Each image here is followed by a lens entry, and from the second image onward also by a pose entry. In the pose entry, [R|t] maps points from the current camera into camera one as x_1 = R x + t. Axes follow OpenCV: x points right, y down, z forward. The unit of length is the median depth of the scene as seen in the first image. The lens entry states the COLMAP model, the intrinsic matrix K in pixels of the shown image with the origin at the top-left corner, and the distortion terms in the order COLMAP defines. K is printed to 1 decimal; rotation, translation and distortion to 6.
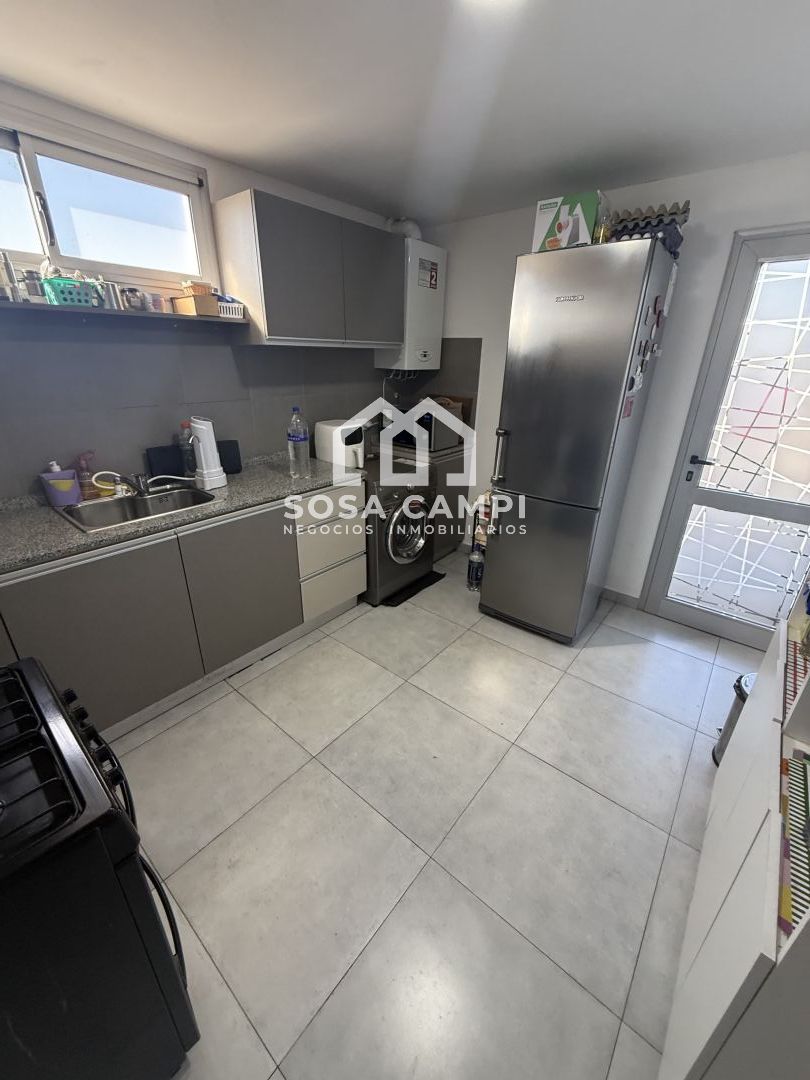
lens RADIAL K [[433.4, 0, 398.8], [0, 433.4, 540.9], [0, 0, 1]] dist [0.000848, -0.000105]
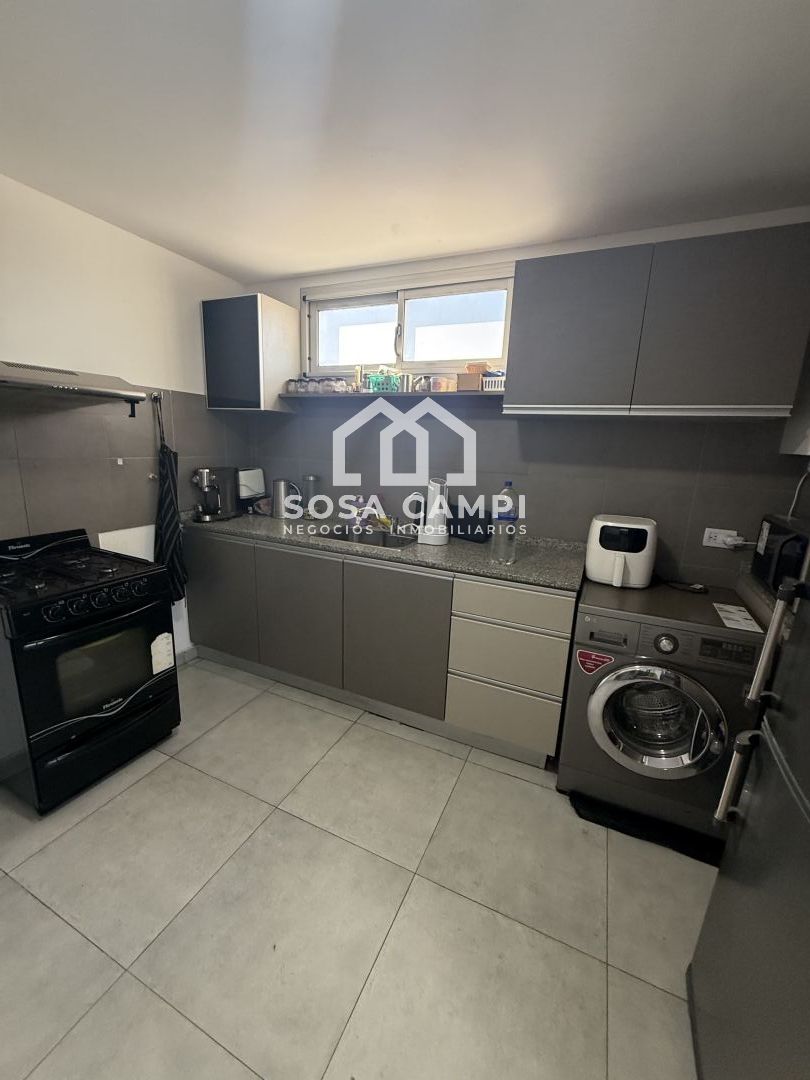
lens RADIAL K [[433.4, 0, 406.0], [0, 433.4, 534.9], [0, 0, 1]] dist [0.000848, -0.000105]
pose [[0.261826, 0.205409, -0.943003, 0.503996], [-0.407075, 0.909425, 0.085070, -0.190494], [0.875064, 0.361599, 0.321728, 0.550616]]
